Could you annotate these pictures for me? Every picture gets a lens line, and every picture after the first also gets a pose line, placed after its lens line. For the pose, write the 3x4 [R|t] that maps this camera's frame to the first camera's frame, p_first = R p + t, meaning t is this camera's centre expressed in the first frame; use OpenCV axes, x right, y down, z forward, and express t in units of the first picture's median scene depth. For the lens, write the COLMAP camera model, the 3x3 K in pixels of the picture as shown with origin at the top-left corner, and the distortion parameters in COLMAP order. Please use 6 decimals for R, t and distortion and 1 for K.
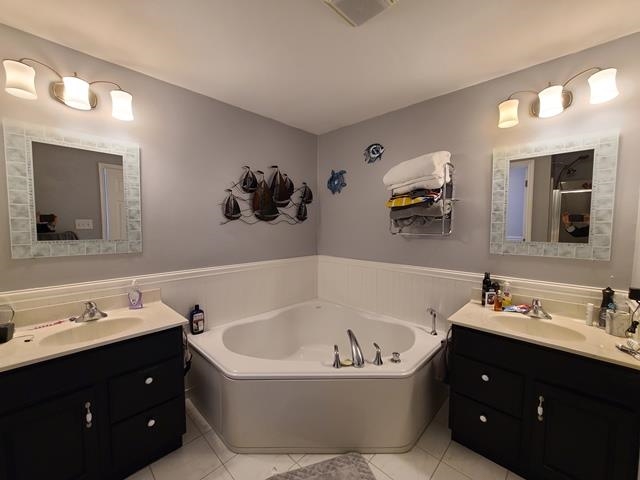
lens RADIAL K [[260.6, 0, 319.7], [0, 260.6, 240.1], [0, 0, 1]] dist [-0.002107, -0.000234]
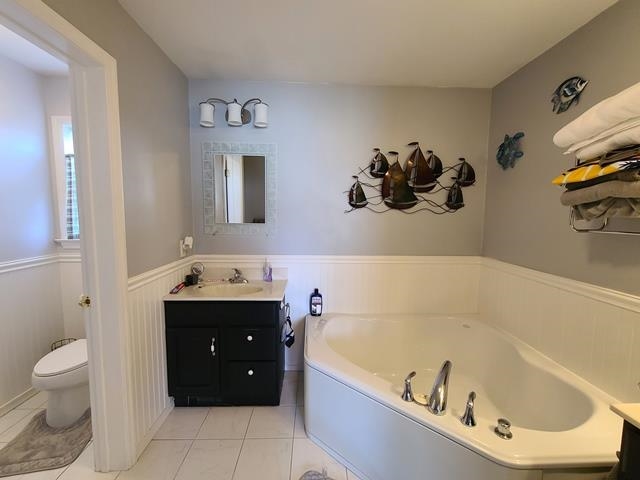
lens RADIAL K [[291.0, 0, 320.2], [0, 291.0, 239.3], [0, 0, 1]] dist [-0.005887, -0.000207]
pose [[0.716295, 0.068826, -0.694395, 0.293472], [-0.052738, 0.997617, 0.044479, -0.004000], [0.695802, 0.004761, 0.718218, 0.137313]]
